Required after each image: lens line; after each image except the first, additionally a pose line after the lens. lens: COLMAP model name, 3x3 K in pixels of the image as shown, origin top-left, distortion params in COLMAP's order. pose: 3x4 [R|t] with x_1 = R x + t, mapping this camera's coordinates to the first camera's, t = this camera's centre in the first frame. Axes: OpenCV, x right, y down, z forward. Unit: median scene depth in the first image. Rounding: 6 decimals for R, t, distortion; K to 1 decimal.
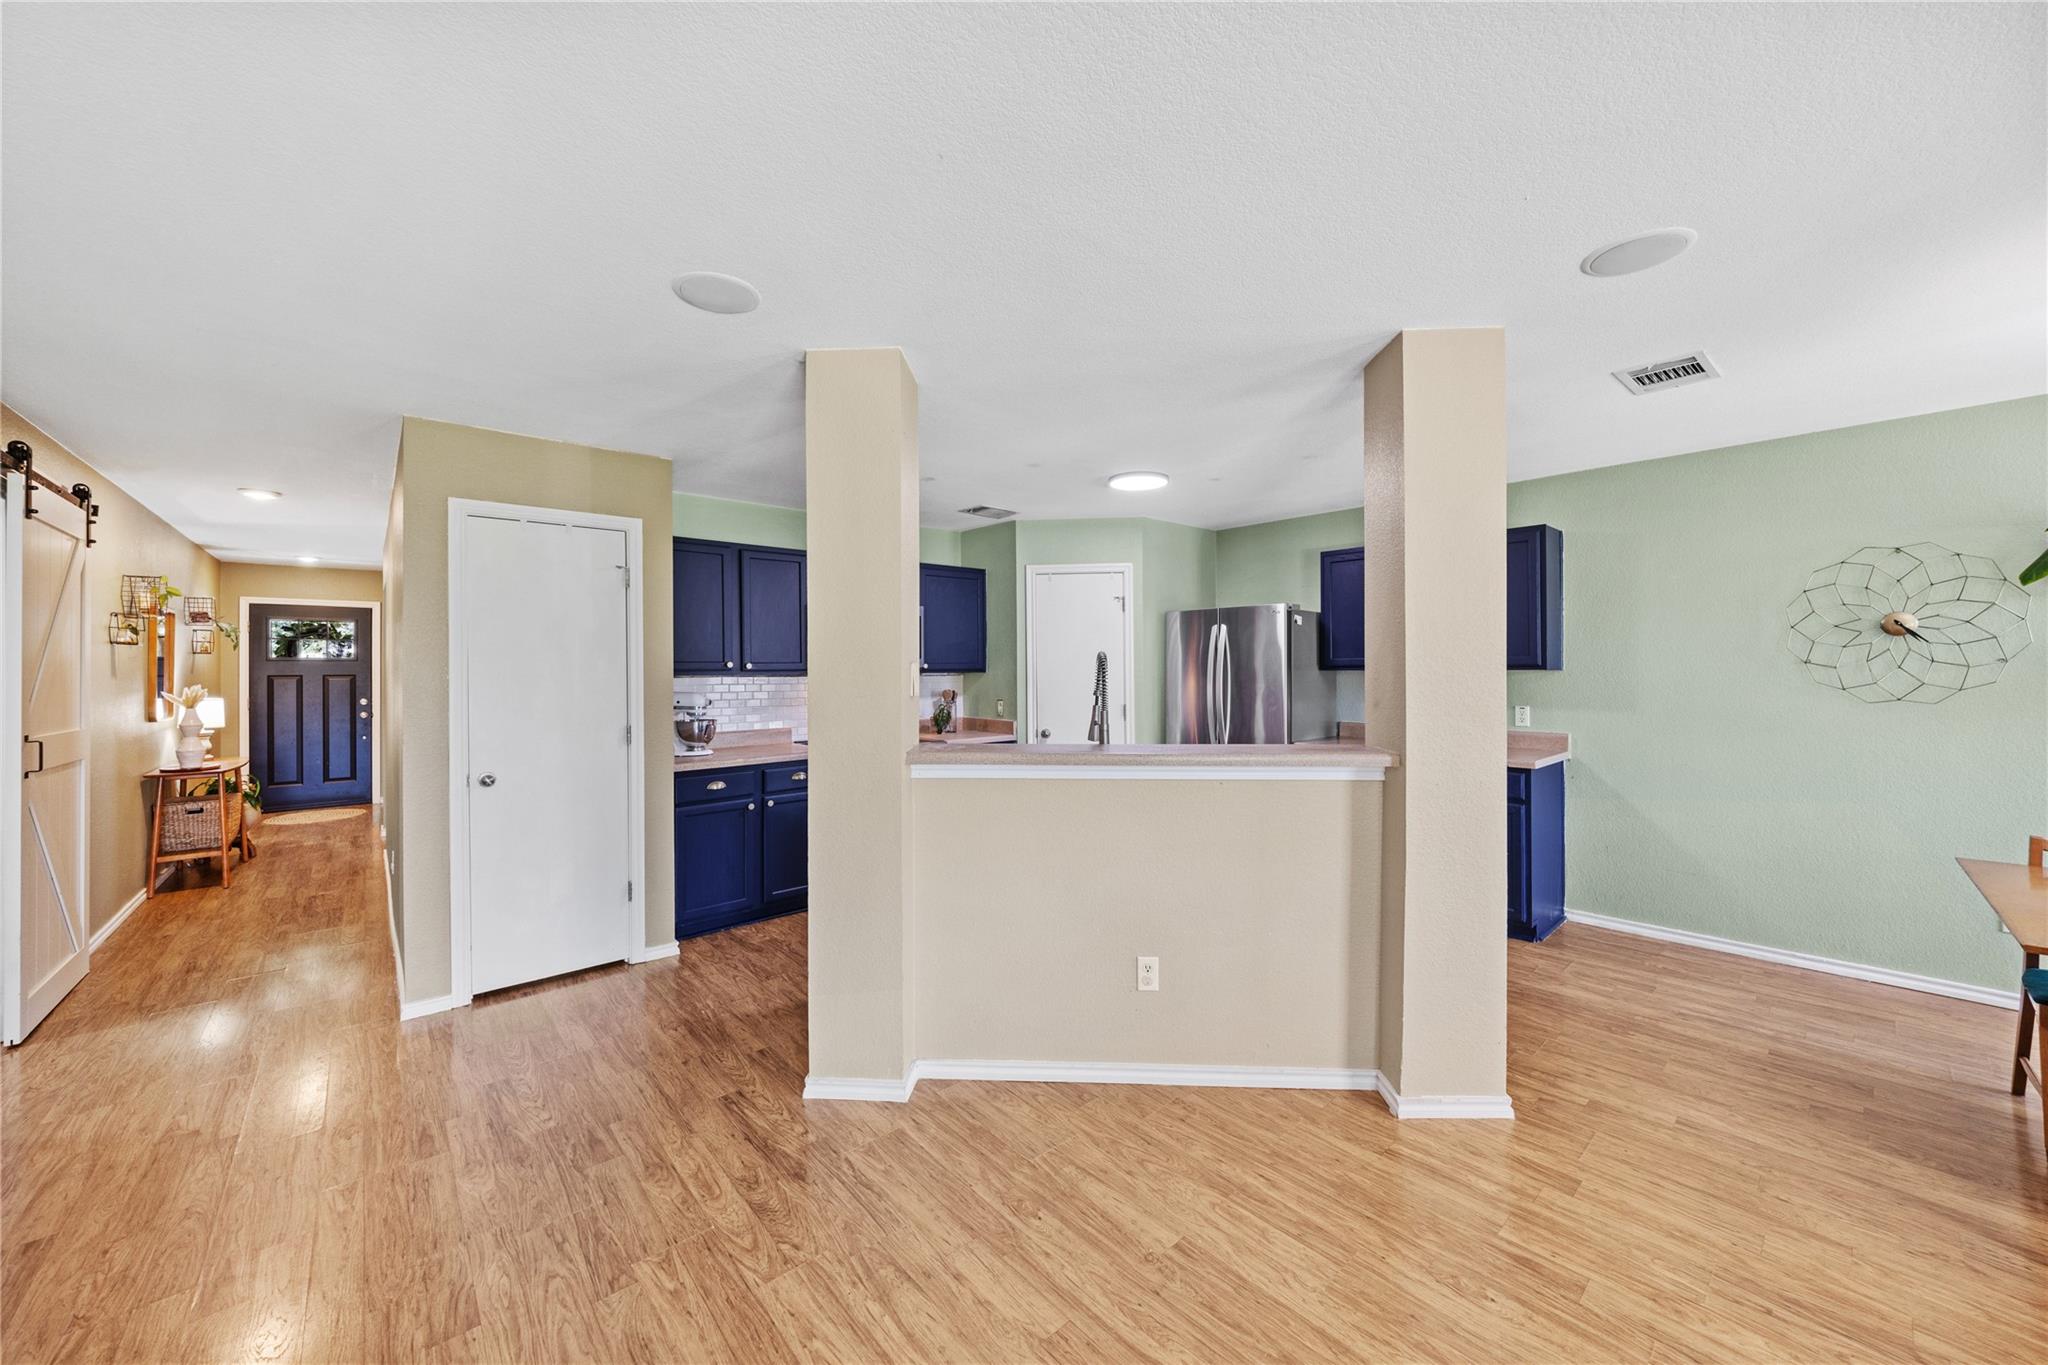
lens RADIAL K [[750.0, 0, 1011.4], [0, 750.0, 661.5], [0, 0, 1]] dist [0.000526, 0.000337]
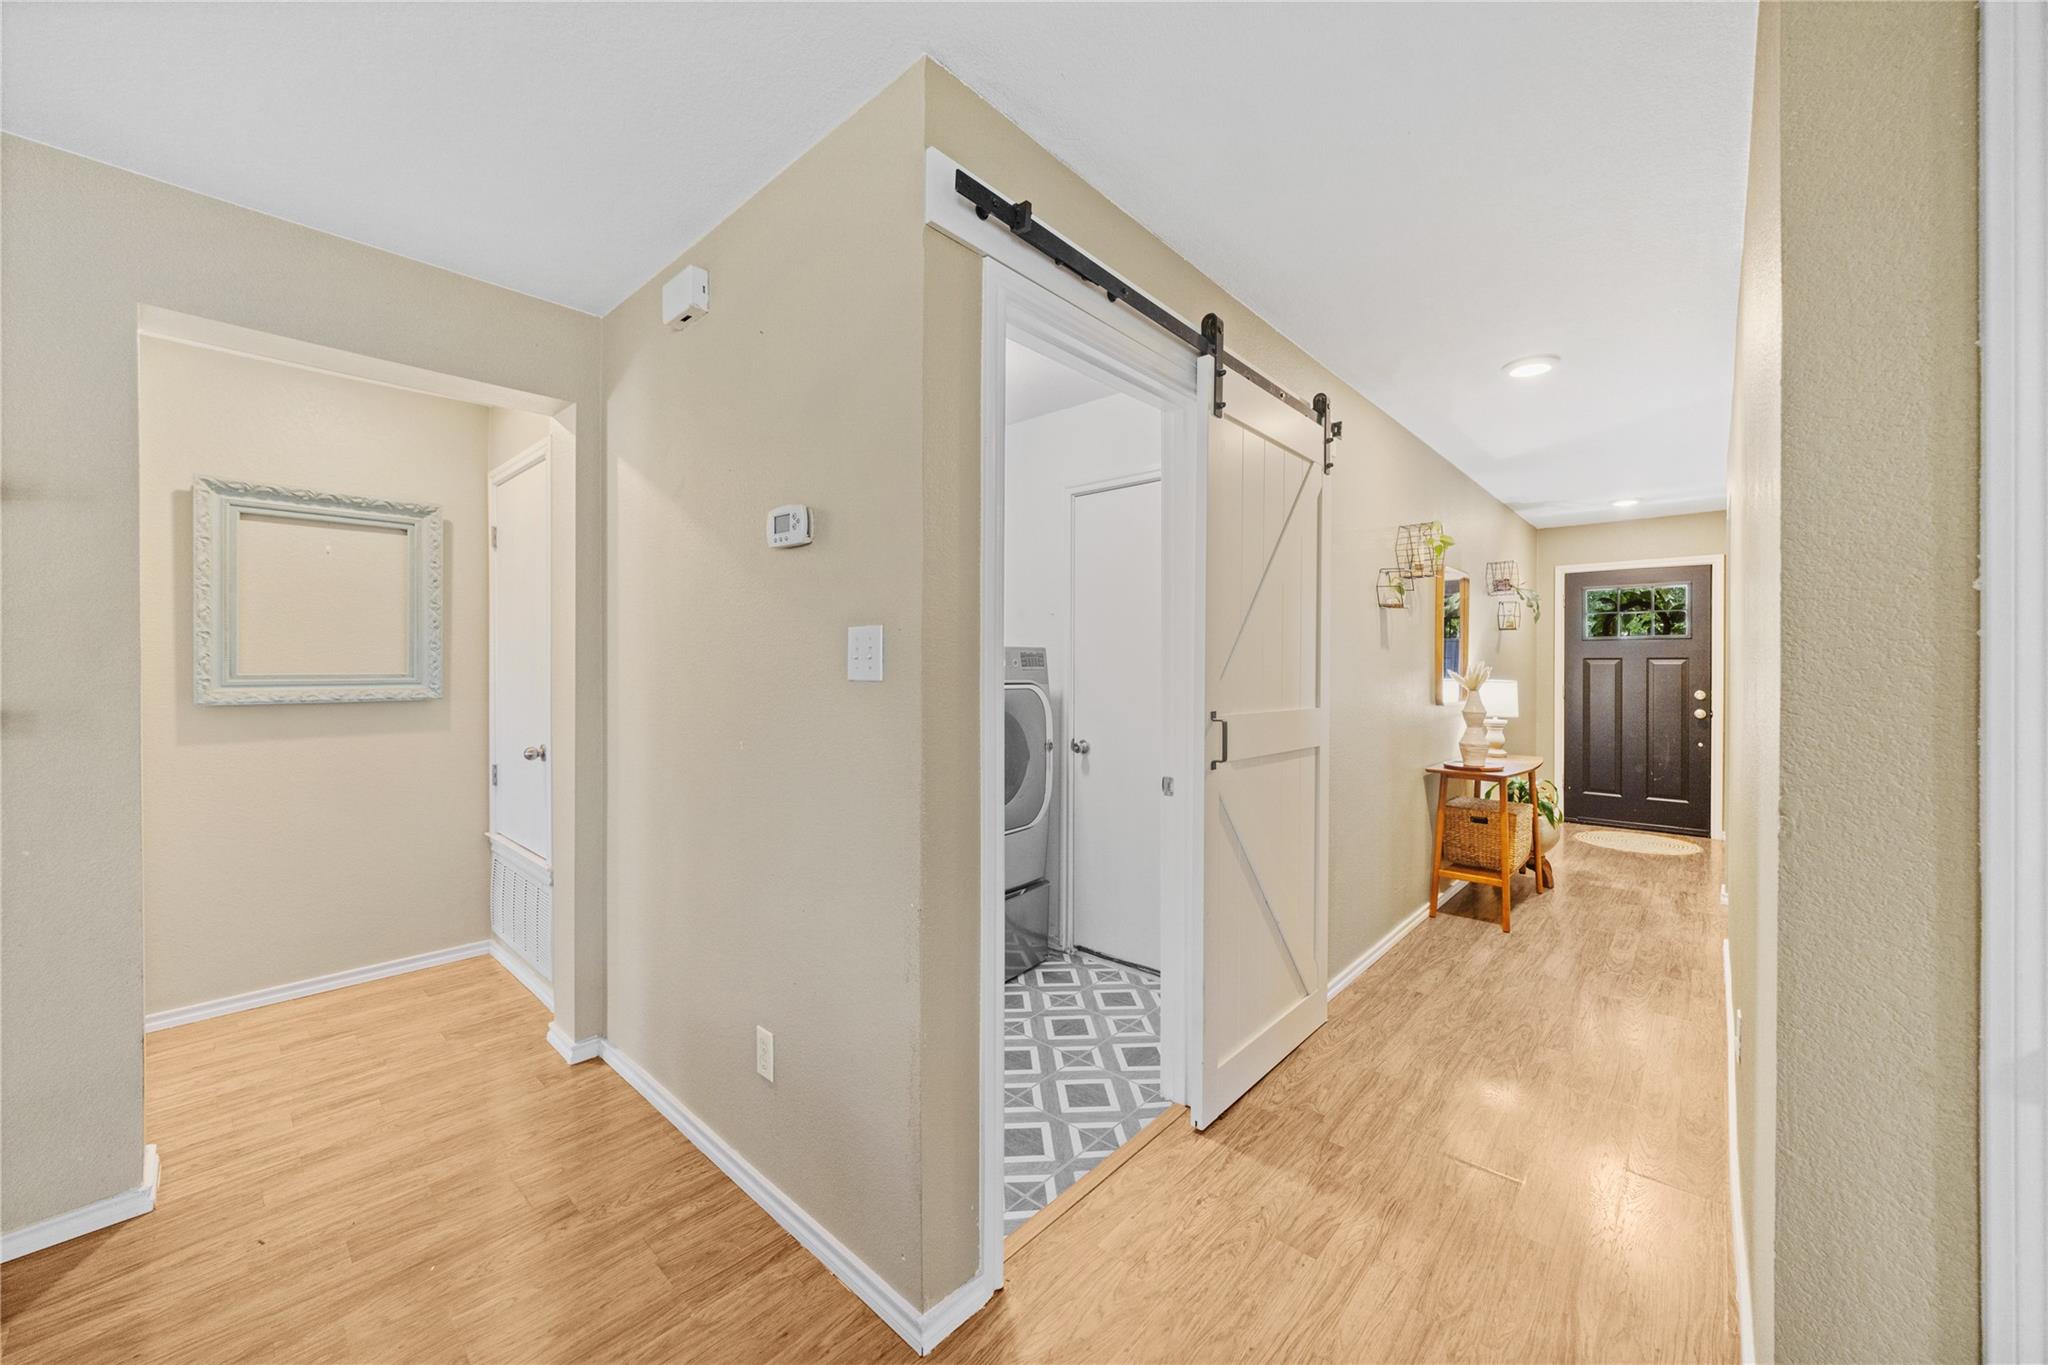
lens RADIAL K [[750.0, 0, 1041.6], [0, 750.0, 673.8], [0, 0, 1]] dist [0.000526, 0.000337]
pose [[0.129264, 0.013795, -0.991514, -0.382596], [0.006404, 0.999871, 0.014746, 0.031106], [0.991589, -0.008256, 0.129159, 0.465994]]
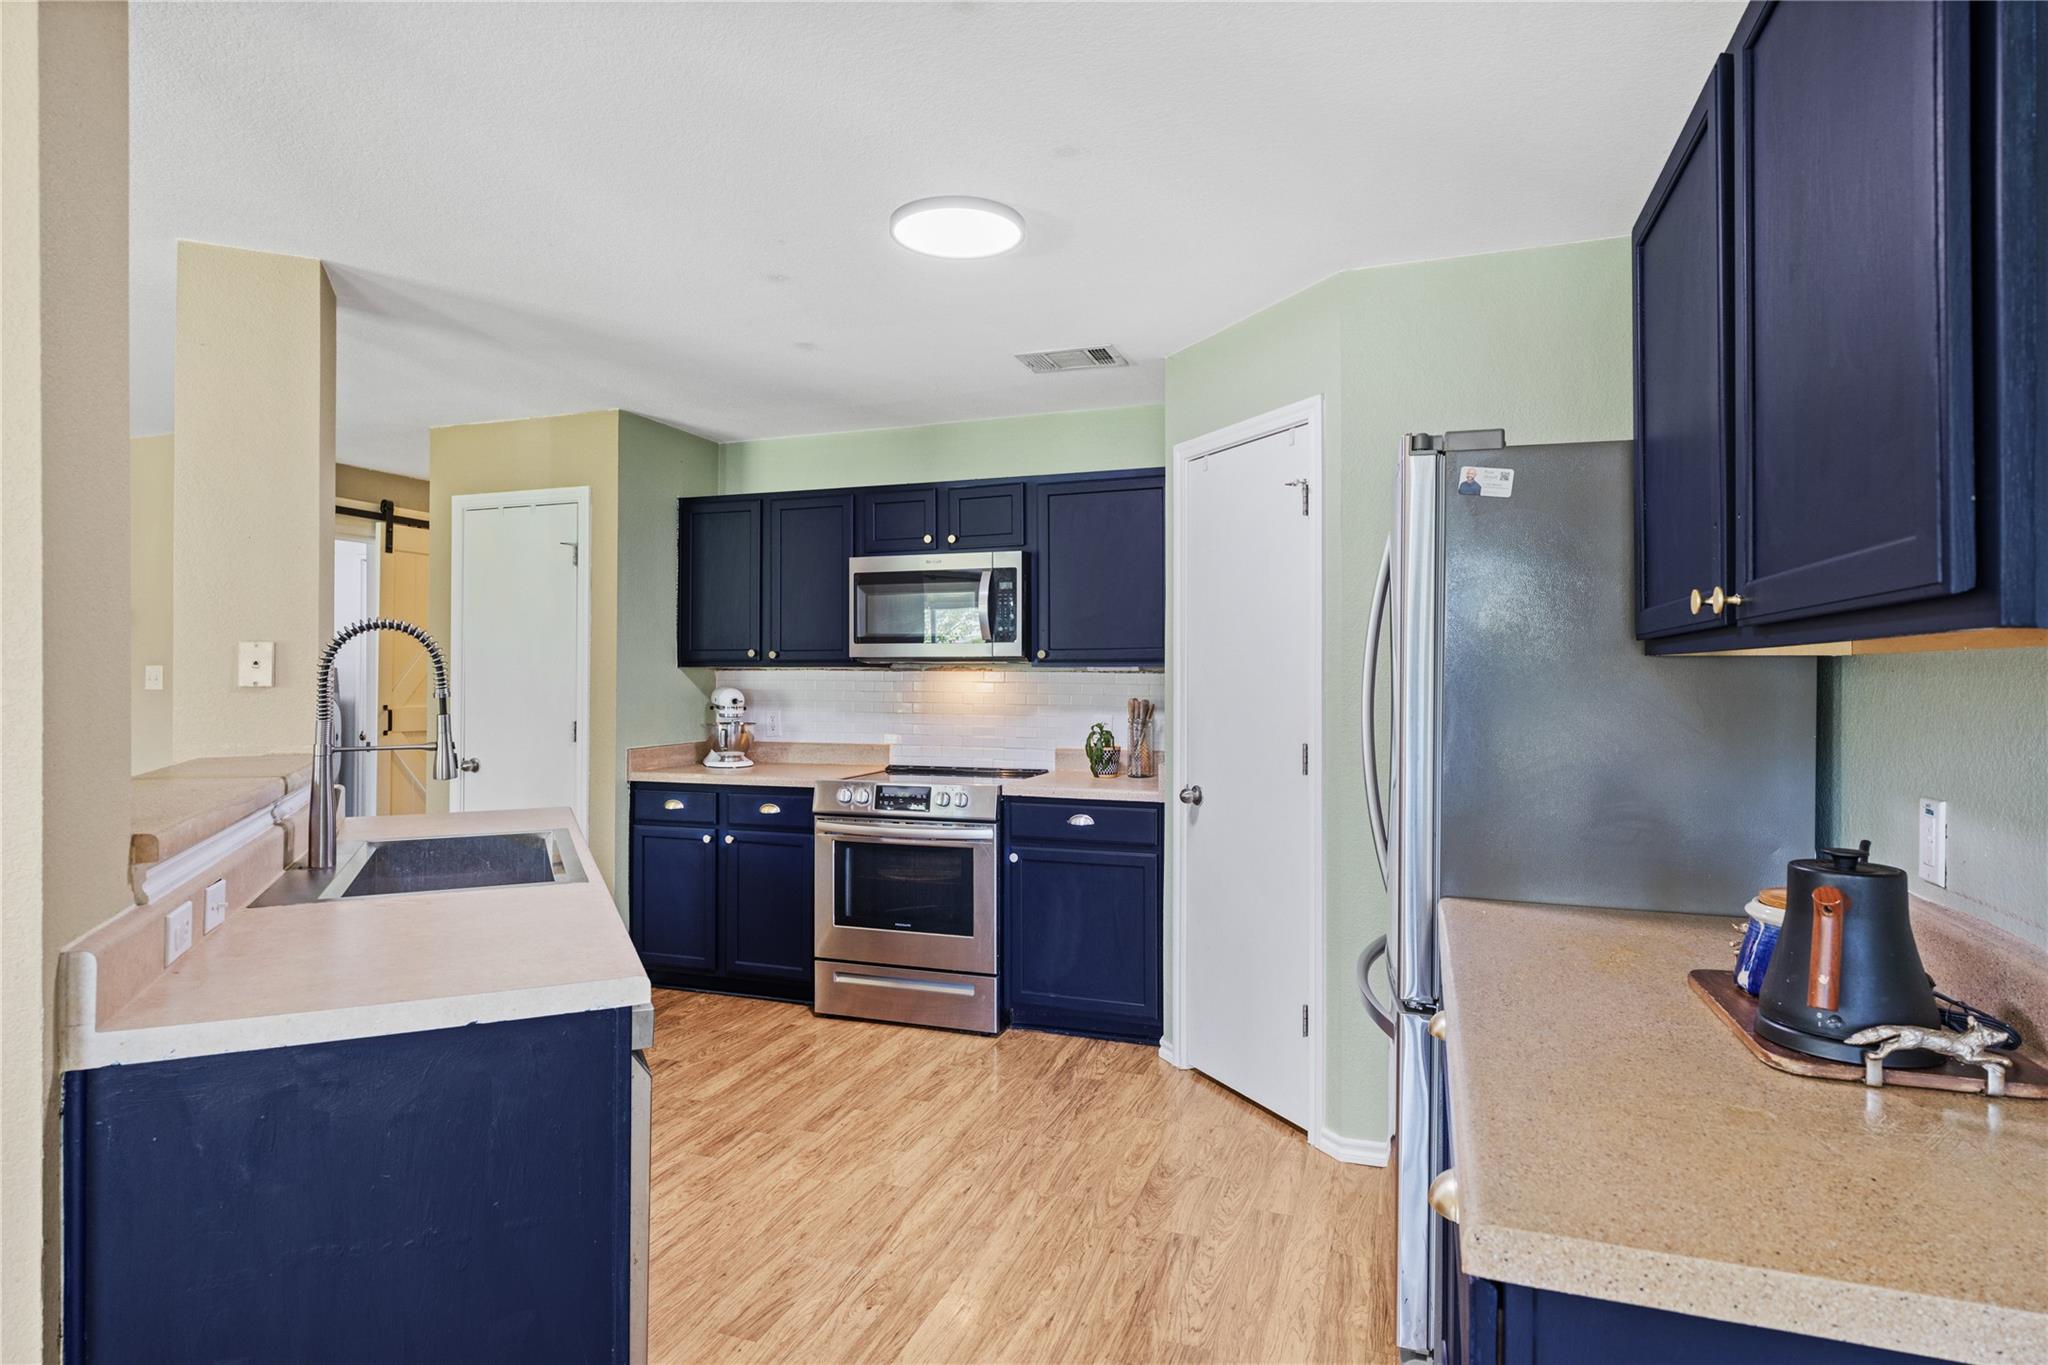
lens RADIAL K [[1076.8, 0, 1017.0], [0, 1076.8, 683.4], [0, 0, 1]] dist [-0.006599, -0.000432]
pose [[0.495679, 0.018241, -0.868314, 0.669830], [0.004124, 0.999719, 0.023356, 0.009855], [0.868496, -0.015158, 0.495464, 0.648698]]
